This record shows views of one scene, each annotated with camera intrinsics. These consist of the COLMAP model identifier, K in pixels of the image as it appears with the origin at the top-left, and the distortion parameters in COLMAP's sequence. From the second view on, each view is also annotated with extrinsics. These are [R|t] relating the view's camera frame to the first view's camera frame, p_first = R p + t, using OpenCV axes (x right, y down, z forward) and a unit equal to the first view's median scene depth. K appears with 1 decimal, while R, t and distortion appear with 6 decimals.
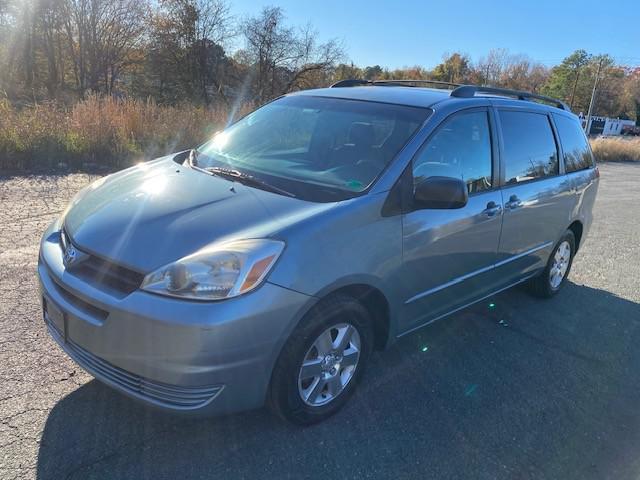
lens RADIAL K [[483.4, 0, 320.0], [0, 483.4, 240.0], [0, 0, 1]] dist [0.004901, 0.007239]
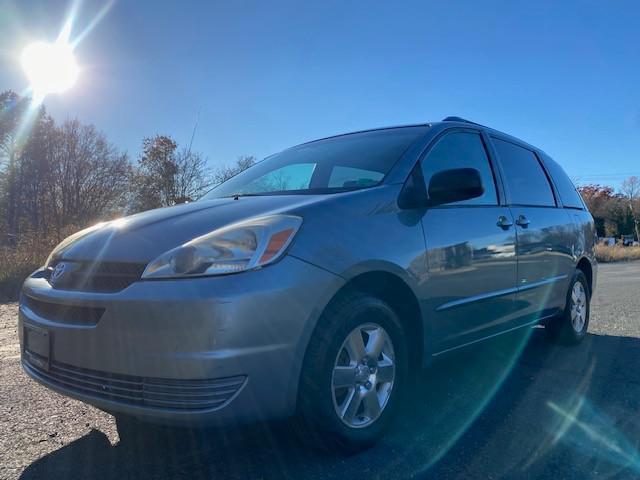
lens RADIAL K [[487.2, 0, 320.0], [0, 487.2, 240.0], [0, 0, 1]] dist [0.000947, -0.007554]
pose [[0.994286, -0.094952, 0.048786, -0.074769], [0.104866, 0.954272, -0.279942, 0.258210], [-0.019974, 0.283458, 0.958777, 0.112354]]
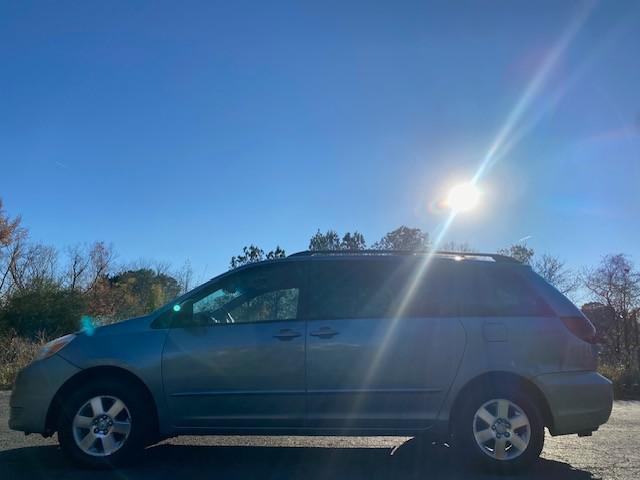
lens RADIAL K [[487.2, 0, 320.0], [0, 487.2, 240.0], [0, 0, 1]] dist [0.000947, -0.007554]
pose [[0.727275, -0.234319, -0.645109, 1.606236], [-0.136354, 0.871855, -0.470399, 0.369461], [0.672665, 0.430073, 0.602129, 0.287247]]
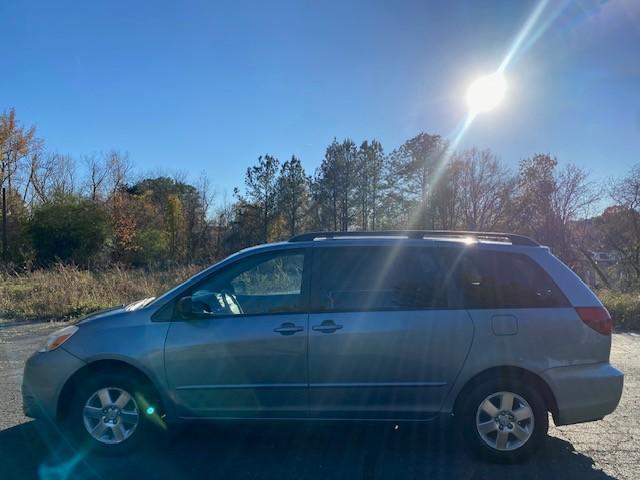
lens RADIAL K [[488.6, 0, 320.0], [0, 488.6, 240.0], [0, 0, 1]] dist [-0.008017, 0.005556]
pose [[0.700701, -0.108382, -0.705174, 1.628470], [-0.141049, 0.947842, -0.285834, 0.076996], [0.699373, 0.299748, 0.648867, 0.279024]]
